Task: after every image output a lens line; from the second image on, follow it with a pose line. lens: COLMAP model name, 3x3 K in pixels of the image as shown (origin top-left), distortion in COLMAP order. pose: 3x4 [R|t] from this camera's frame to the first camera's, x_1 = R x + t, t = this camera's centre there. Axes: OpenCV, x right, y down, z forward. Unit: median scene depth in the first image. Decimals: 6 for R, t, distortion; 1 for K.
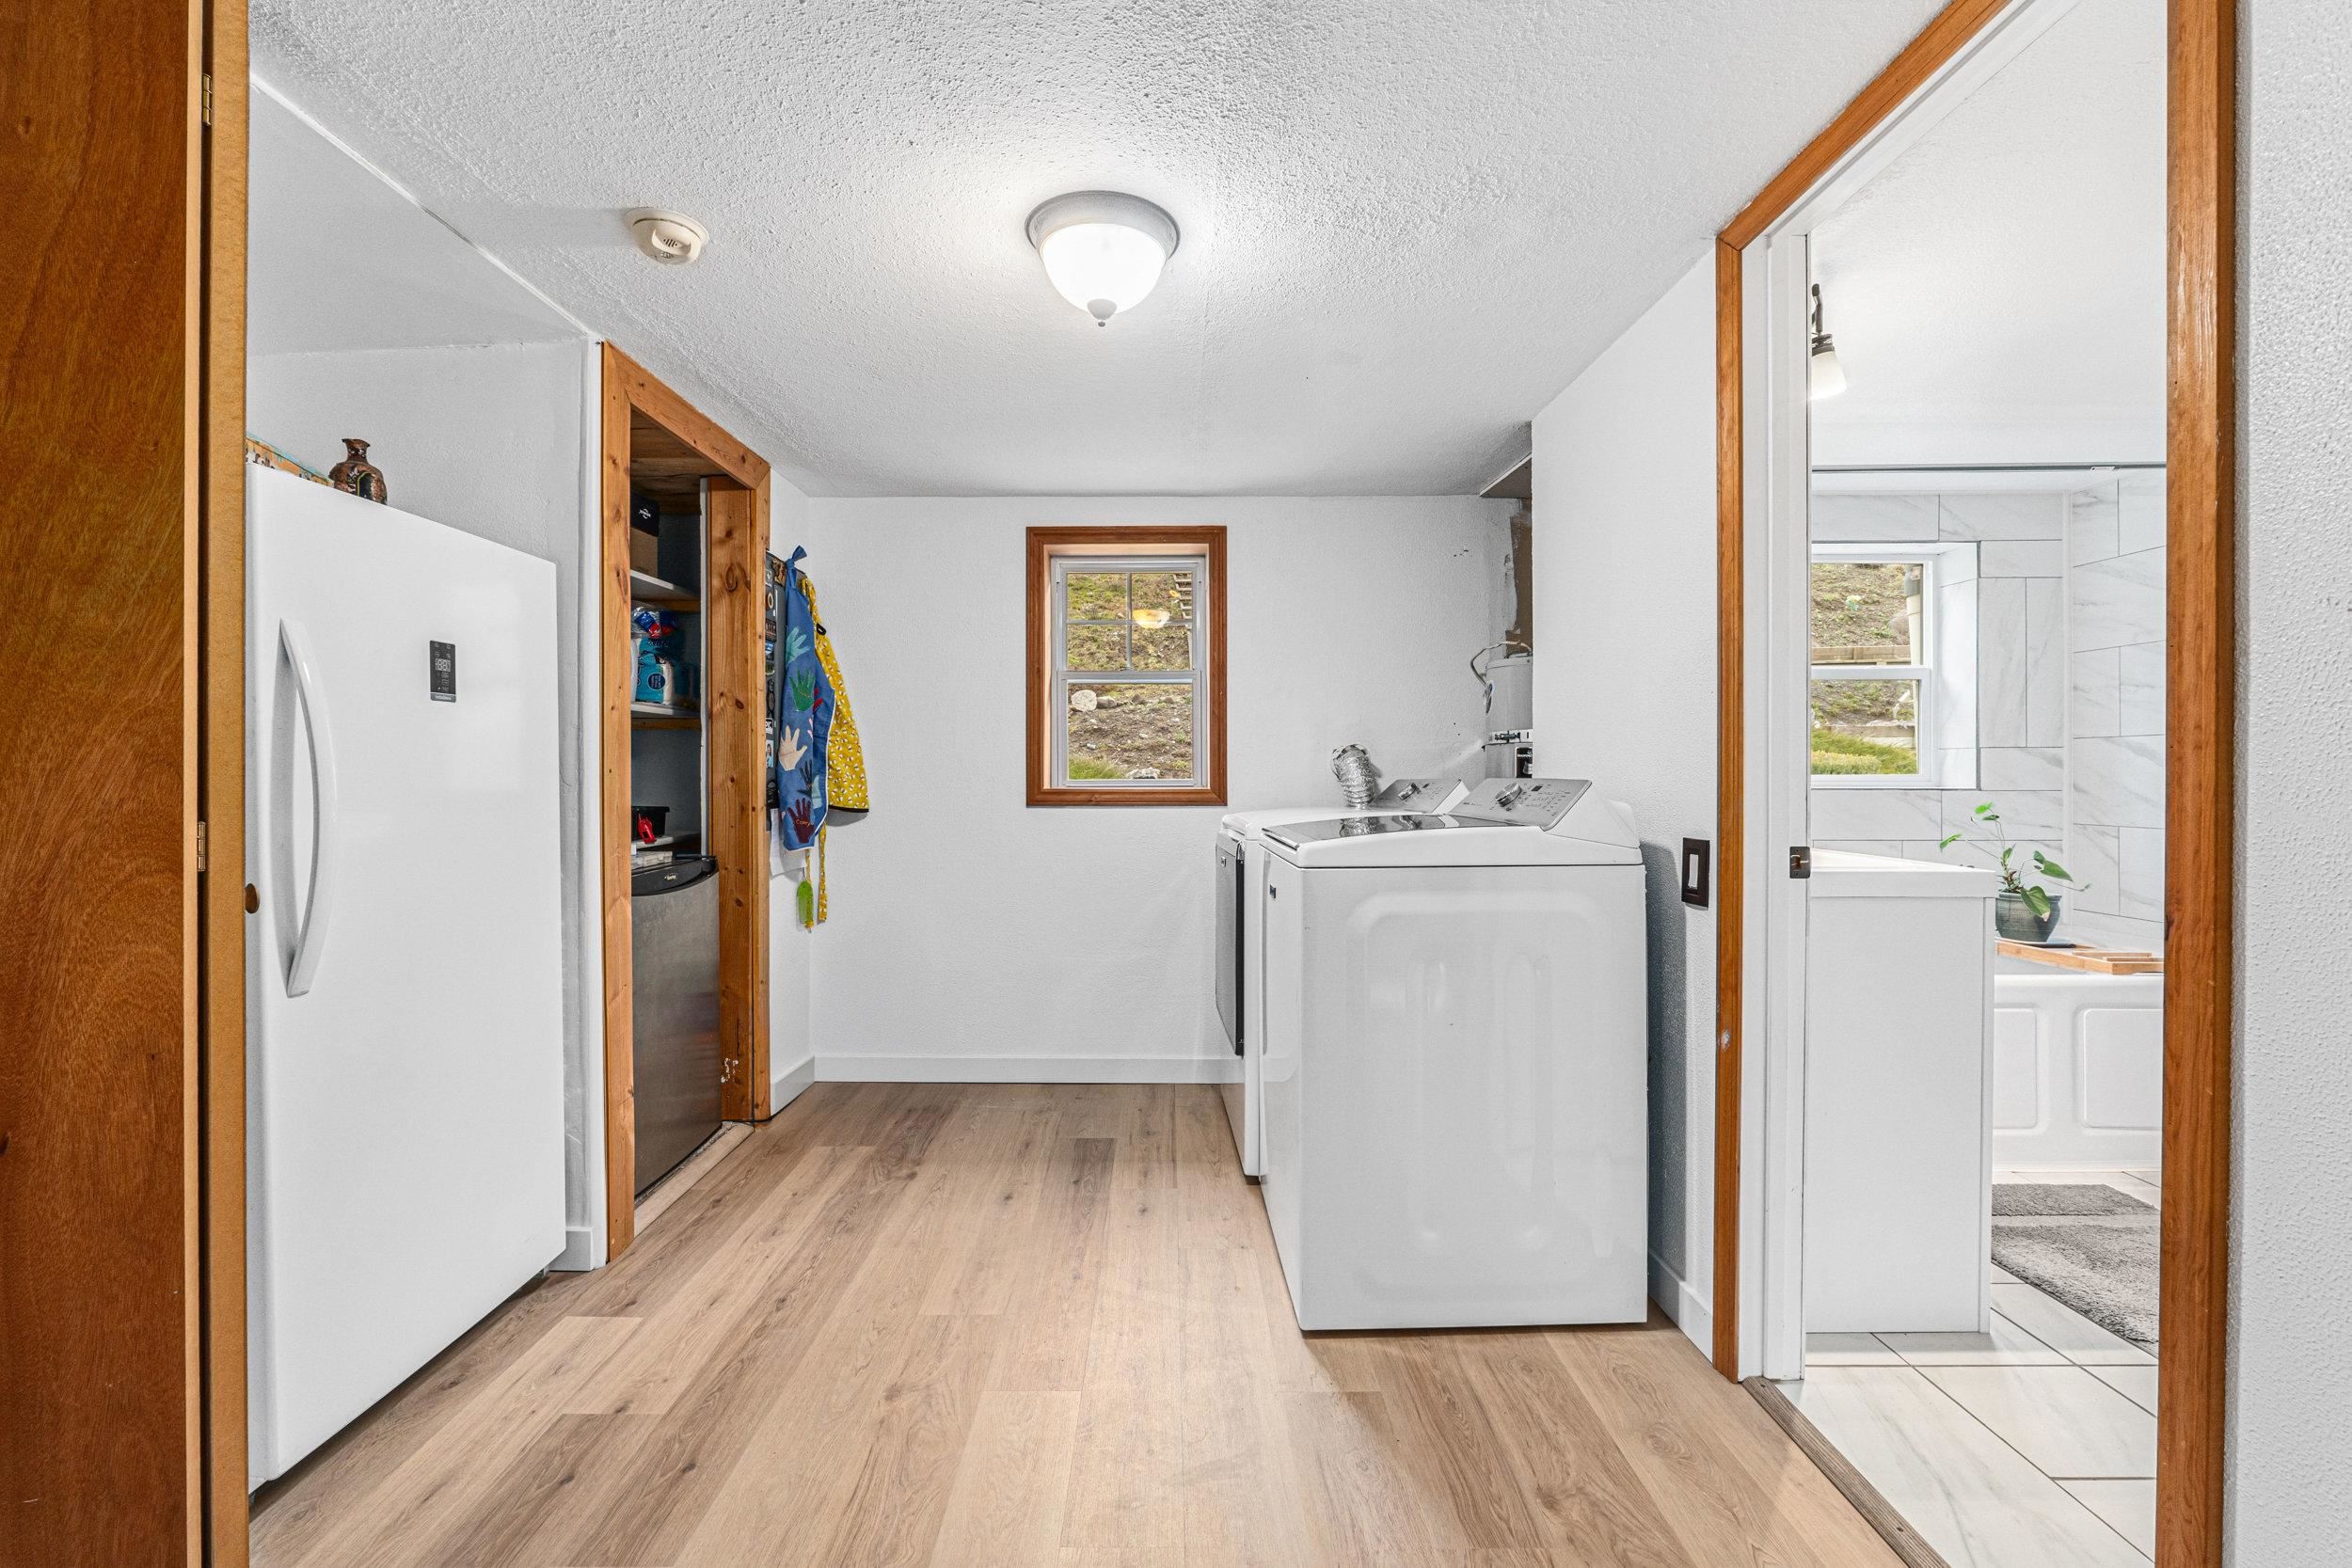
lens RADIAL K [[986.8, 0, 1172.9], [0, 986.8, 778.6], [0, 0, 1]] dist [-0.002309, -0.000055]
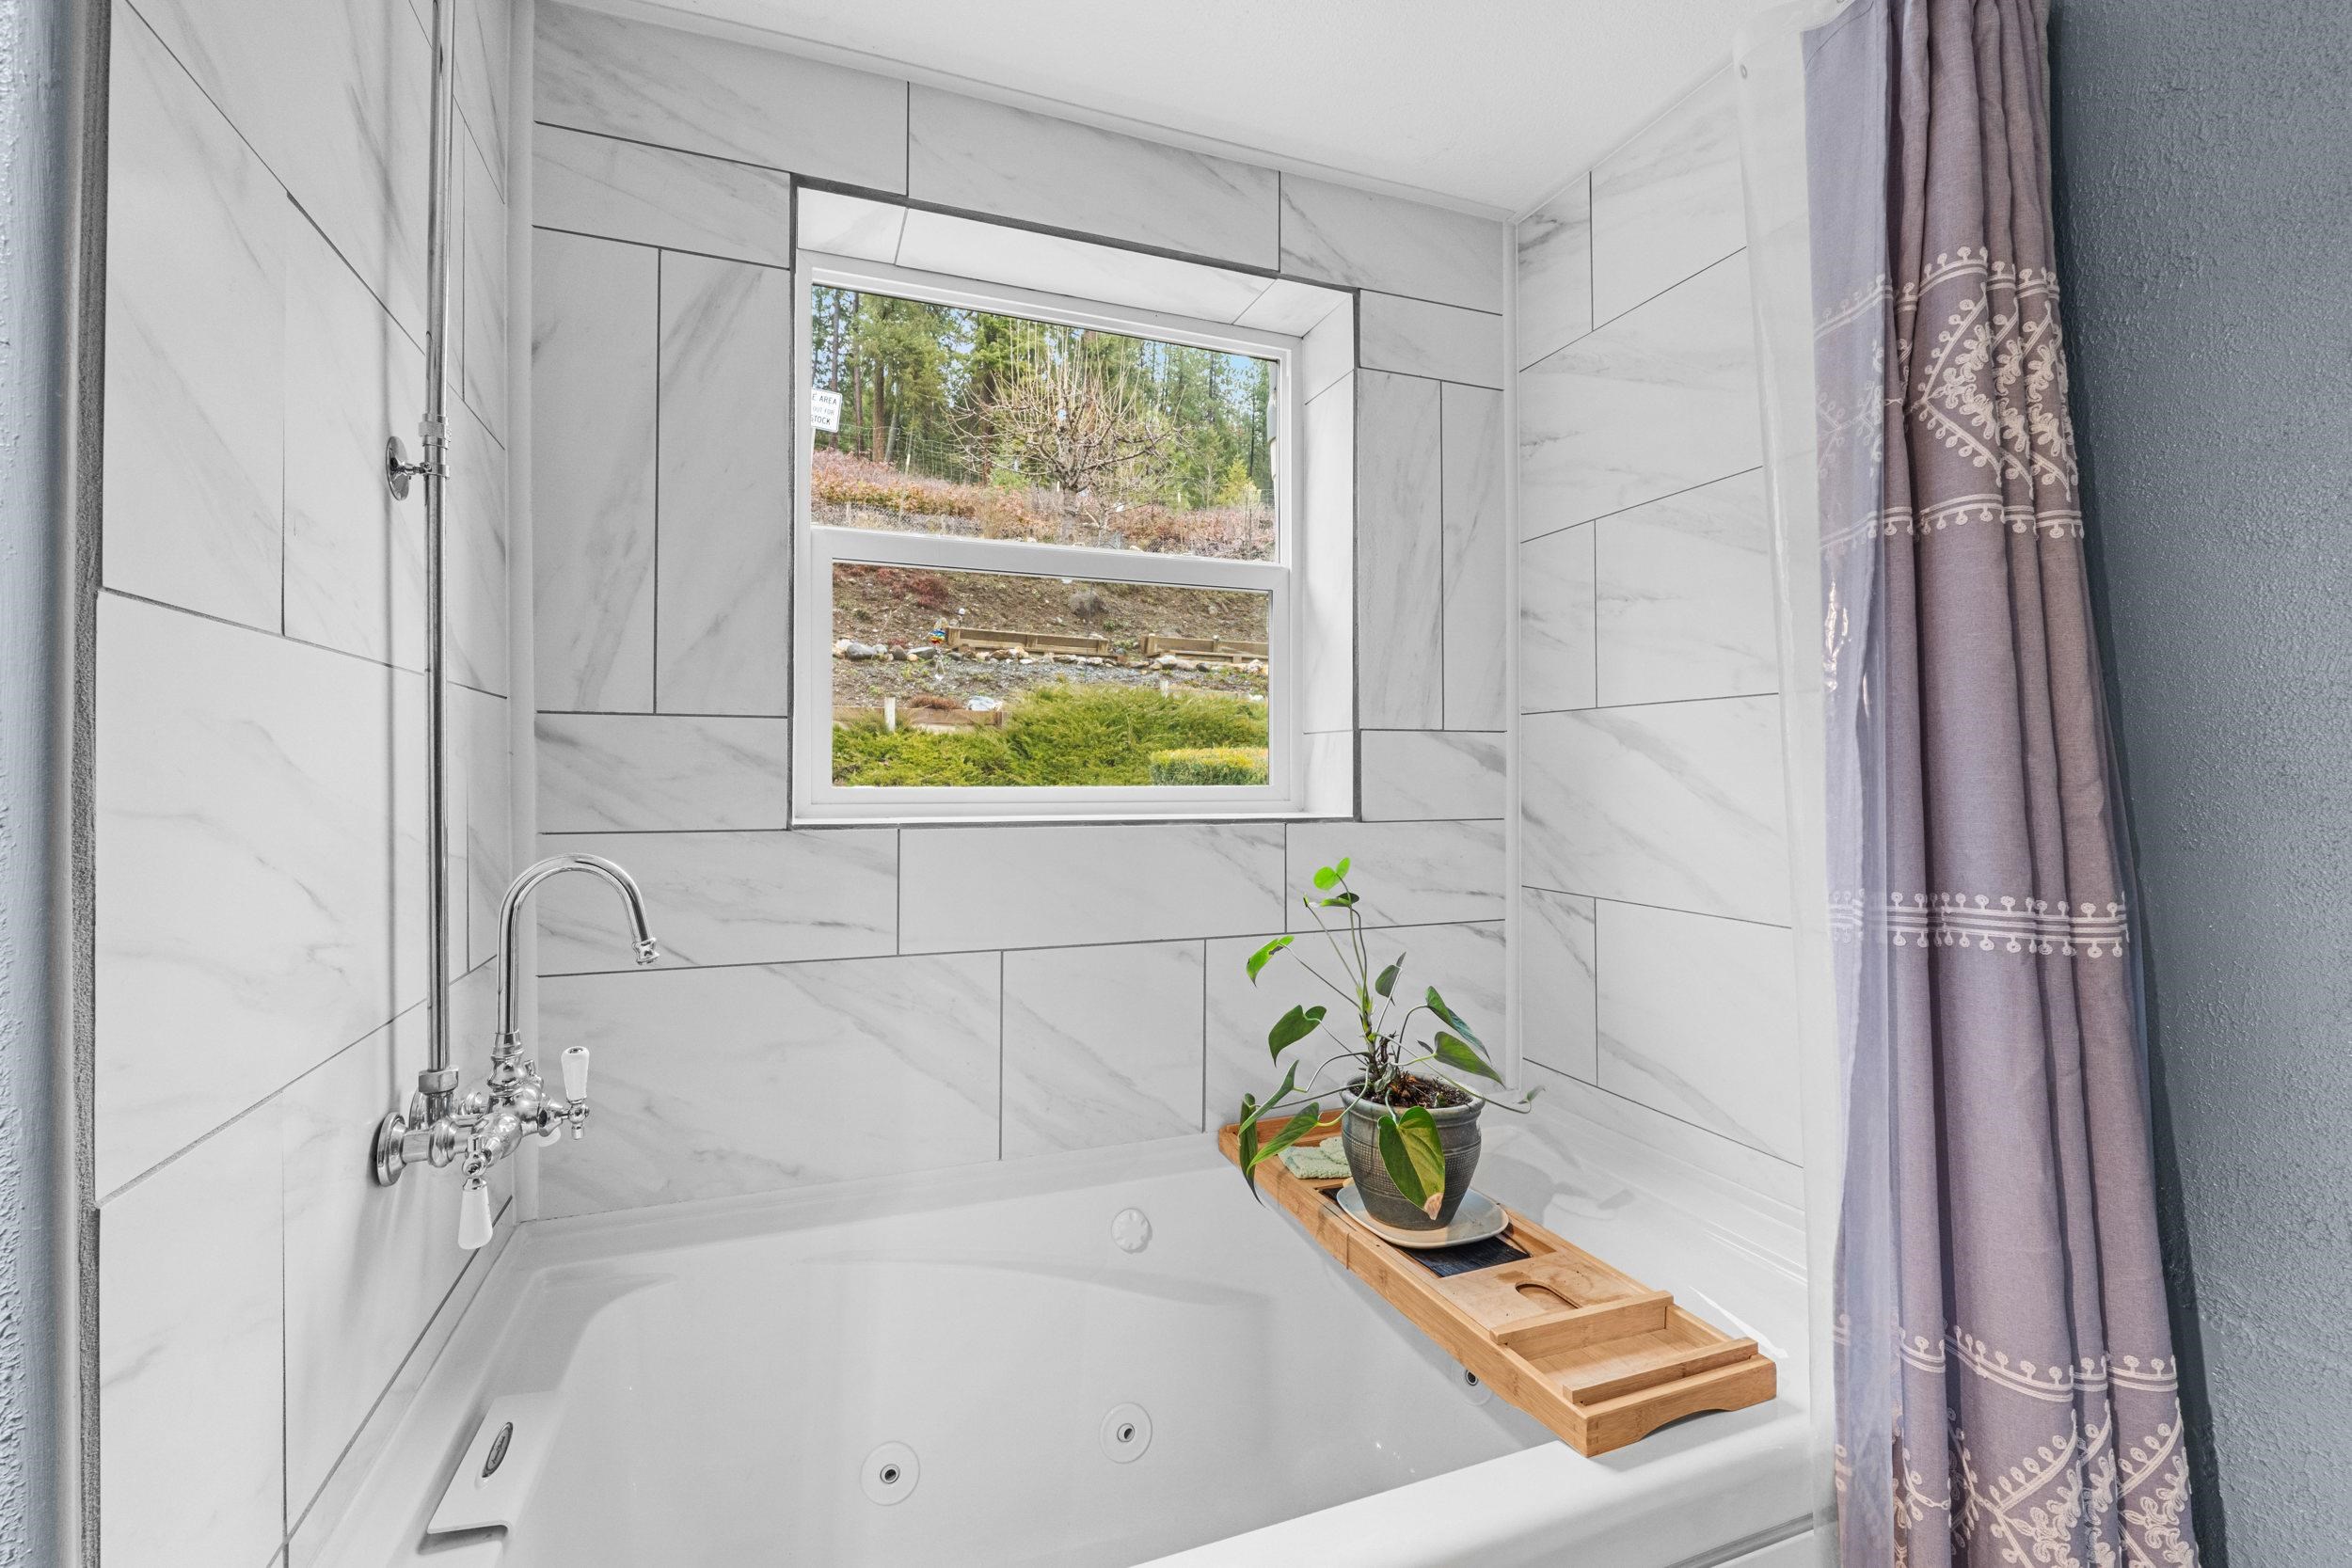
lens RADIAL K [[986.8, 0, 1172.9], [0, 986.8, 778.6], [0, 0, 1]] dist [-0.002309, -0.000055]
pose [[0.932724, -0.002343, 0.360583, 0.570301], [0.004347, 0.999979, -0.004744, -0.006545], [-0.360565, 0.005992, 0.932715, 0.598976]]
